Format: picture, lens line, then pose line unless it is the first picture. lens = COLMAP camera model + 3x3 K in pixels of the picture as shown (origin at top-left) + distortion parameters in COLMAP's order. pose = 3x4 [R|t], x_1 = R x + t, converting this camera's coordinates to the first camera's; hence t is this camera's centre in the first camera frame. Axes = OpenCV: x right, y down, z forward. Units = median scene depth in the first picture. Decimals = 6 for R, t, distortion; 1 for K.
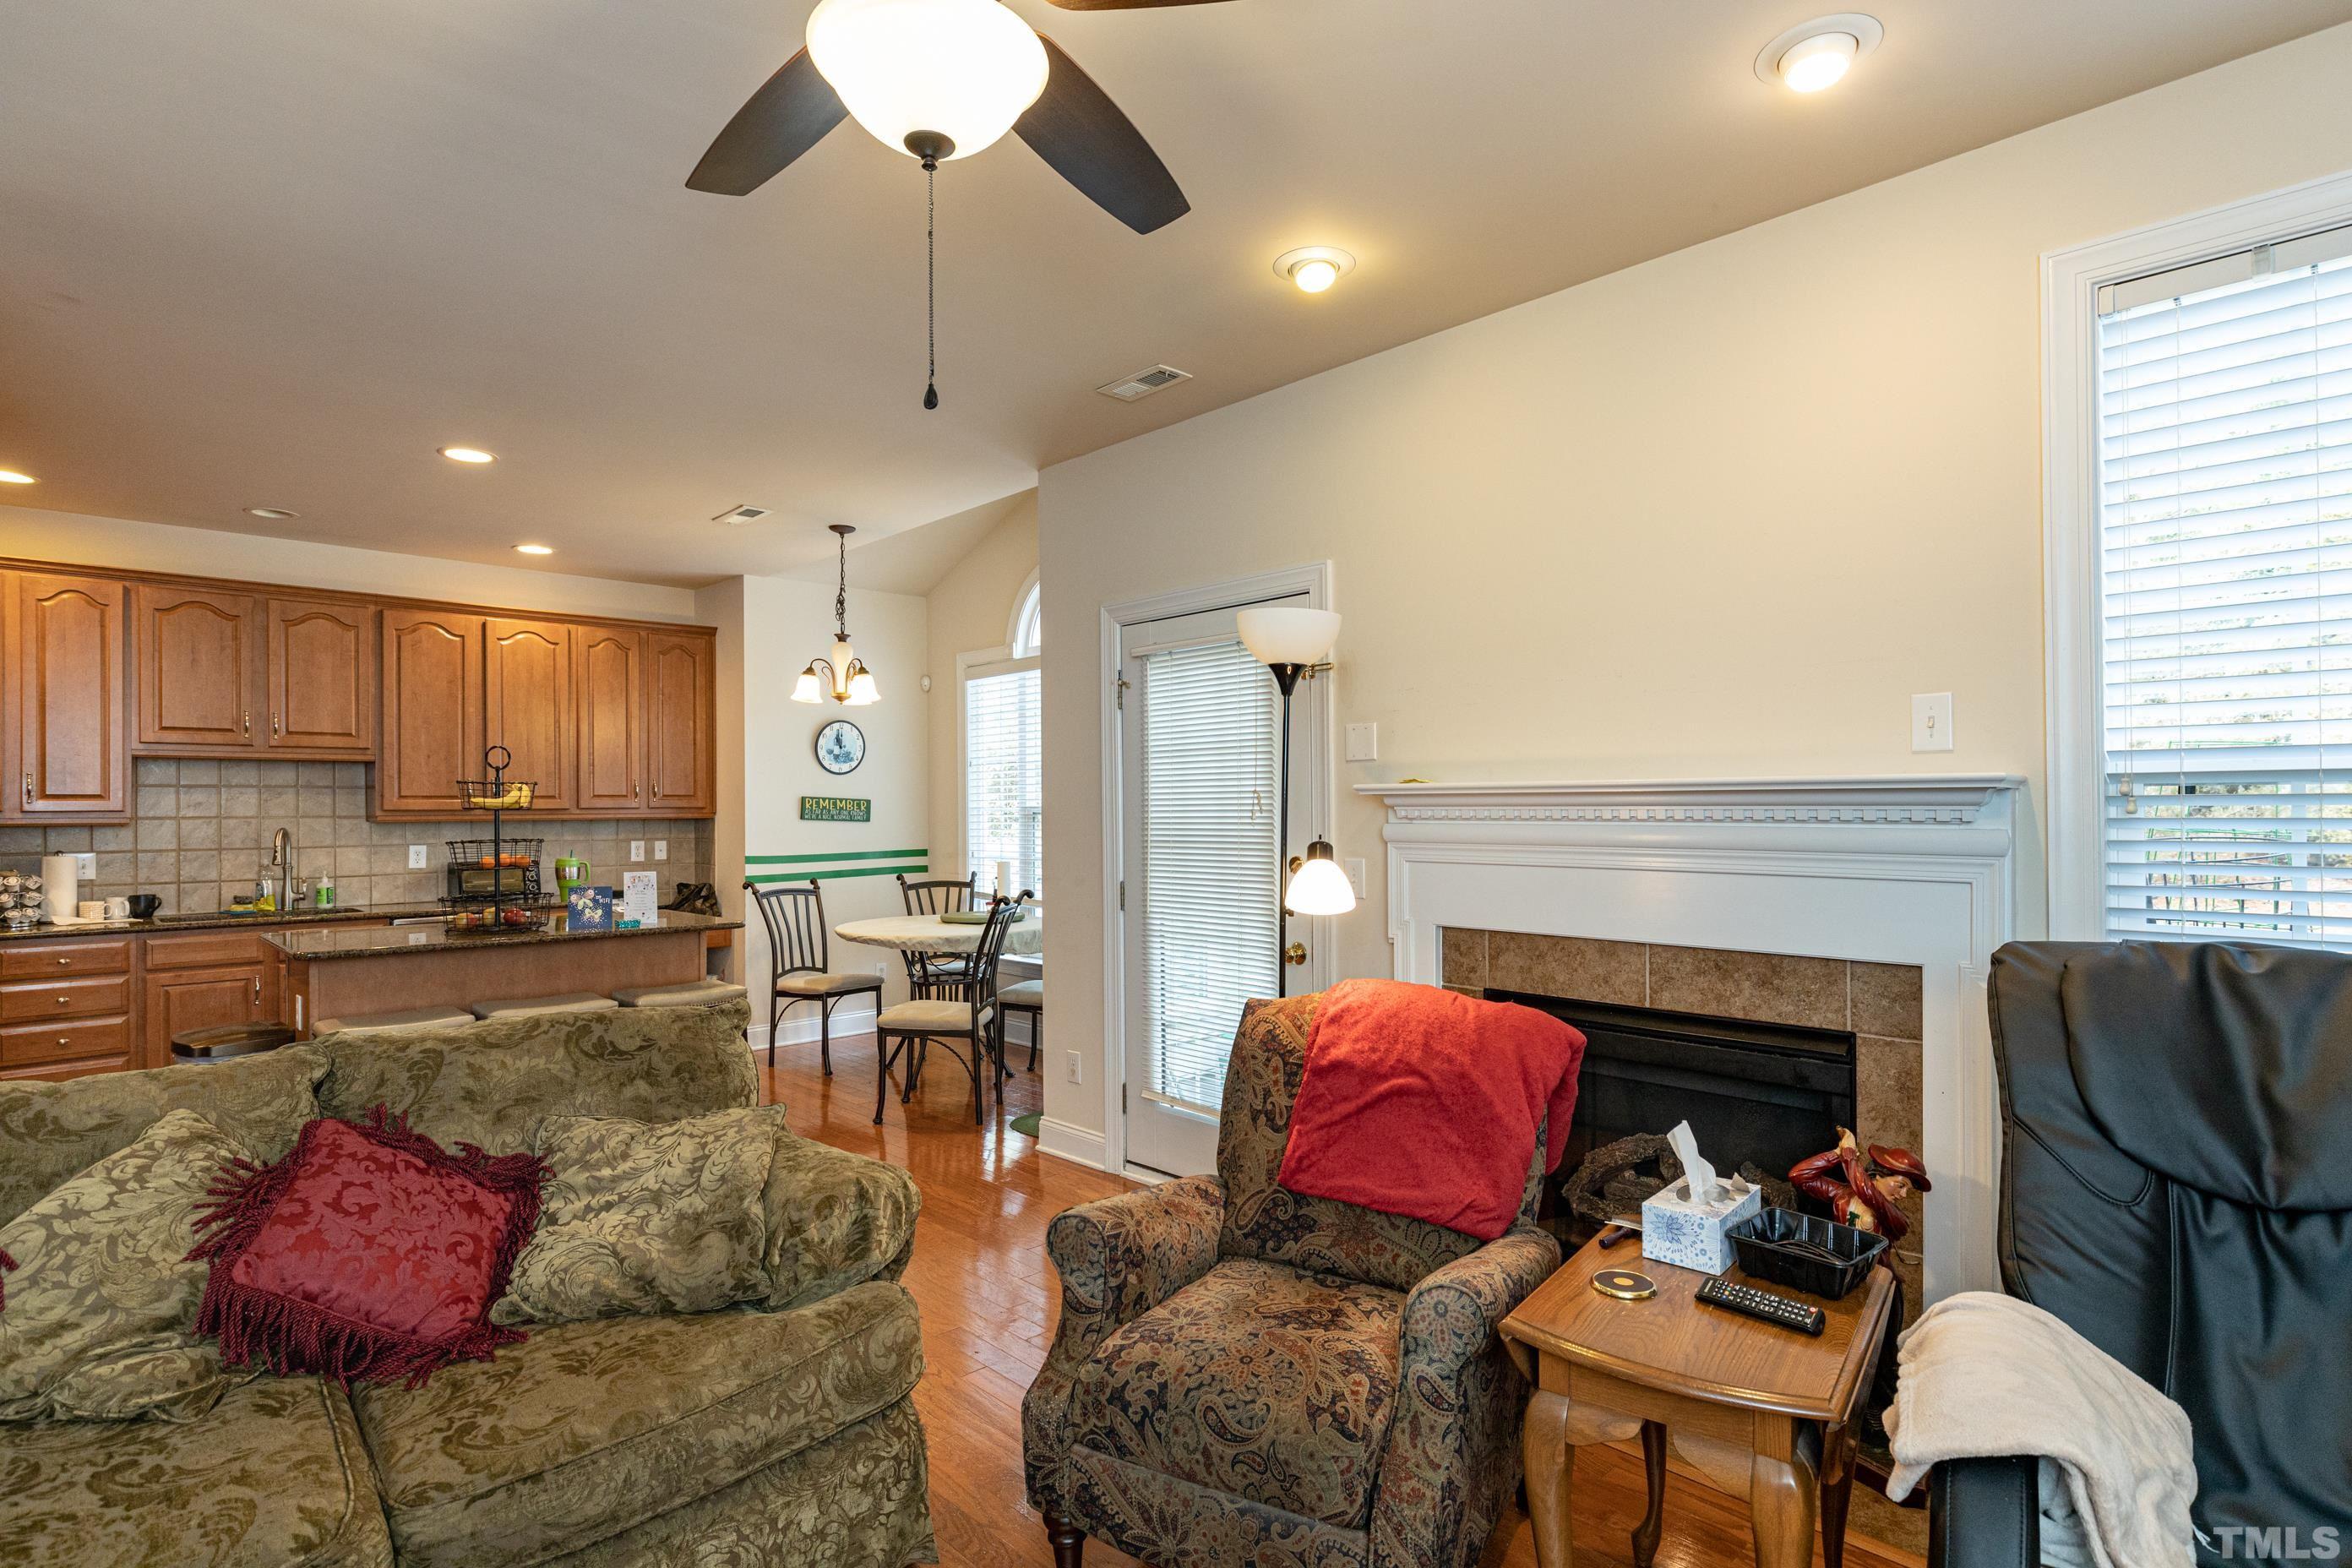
lens RADIAL K [[1174.5, 0, 1160.0], [0, 1174.5, 796.1], [0, 0, 1]] dist [0.004635, -0.001347]
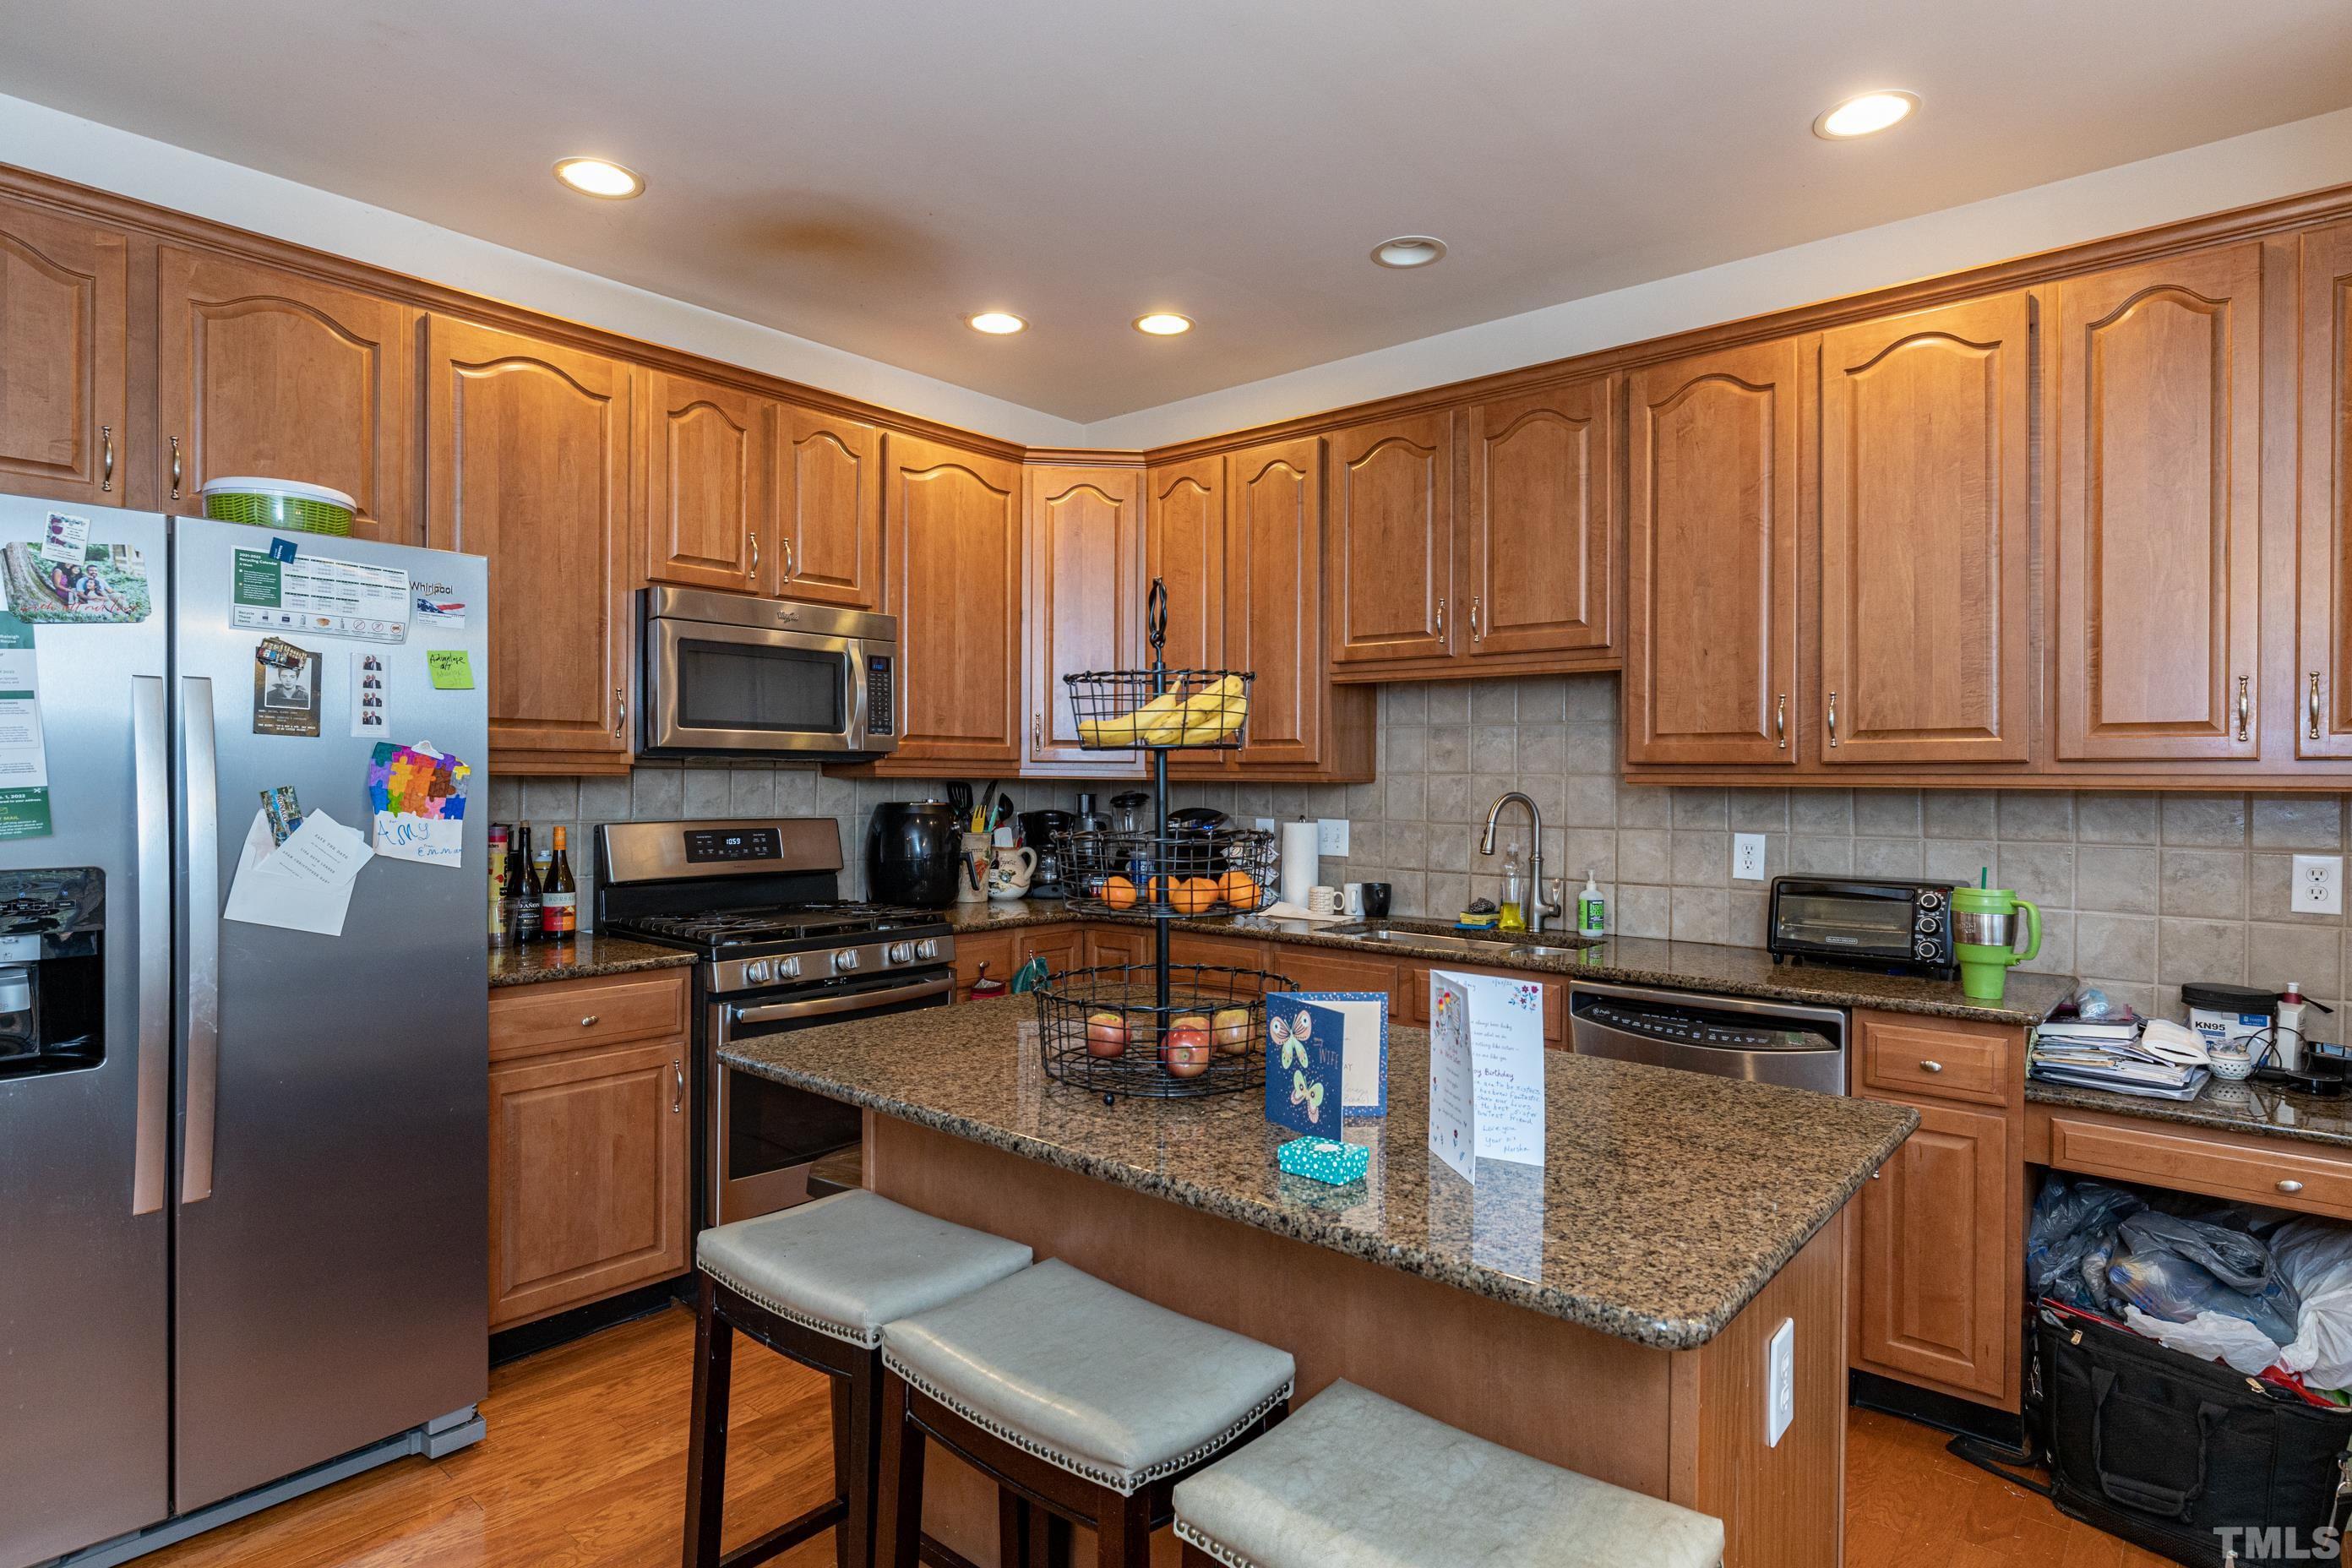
lens RADIAL K [[1256.1, 0, 1178.3], [0, 1256.1, 781.8], [0, 0, 1]] dist [-0.005819, 0.002231]
pose [[0.101376, 0.013055, -0.994763, -0.126787], [0.002965, 0.999905, 0.013424, 0.012036], [0.994844, -0.004310, 0.101327, 0.727295]]
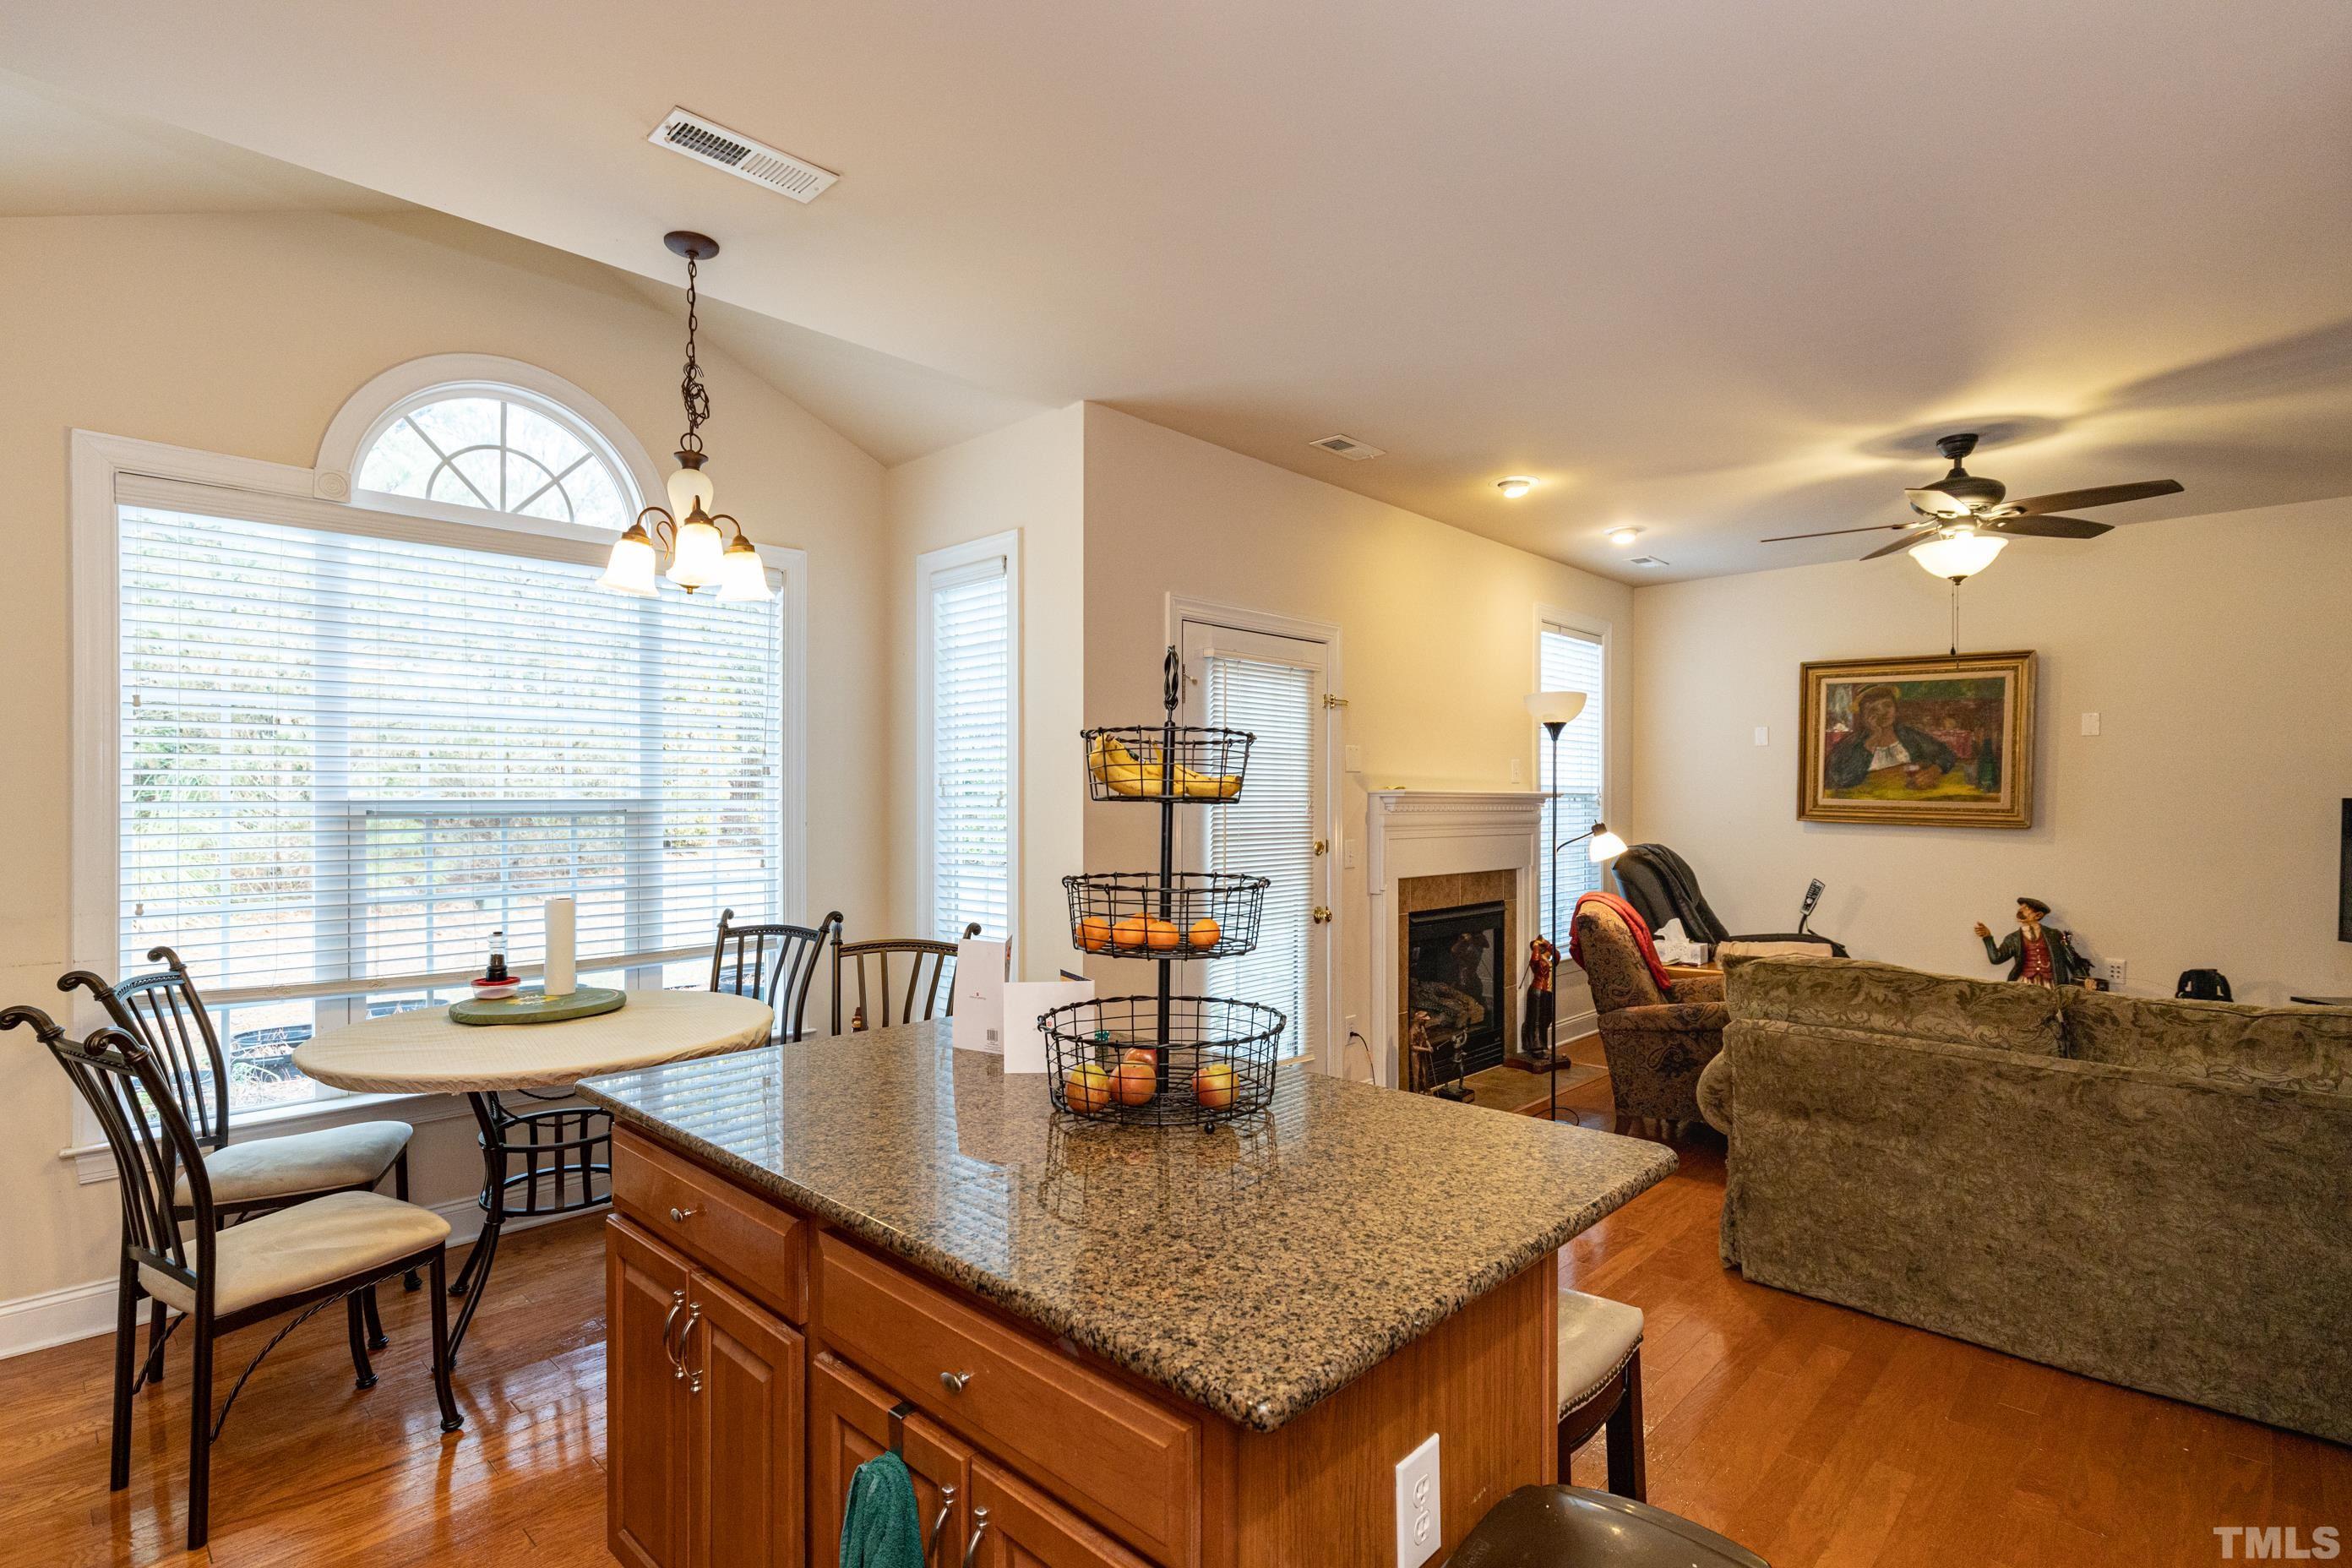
lens RADIAL K [[1145.8, 0, 1182.6], [0, 1145.8, 788.3], [0, 0, 1]] dist [-0.004561, -0.001031]
pose [[-0.044491, 0.011074, 0.998948, -0.723257], [-0.012963, 0.999848, -0.011661, 0.005382], [-0.998926, -0.013469, -0.044341, 0.751575]]
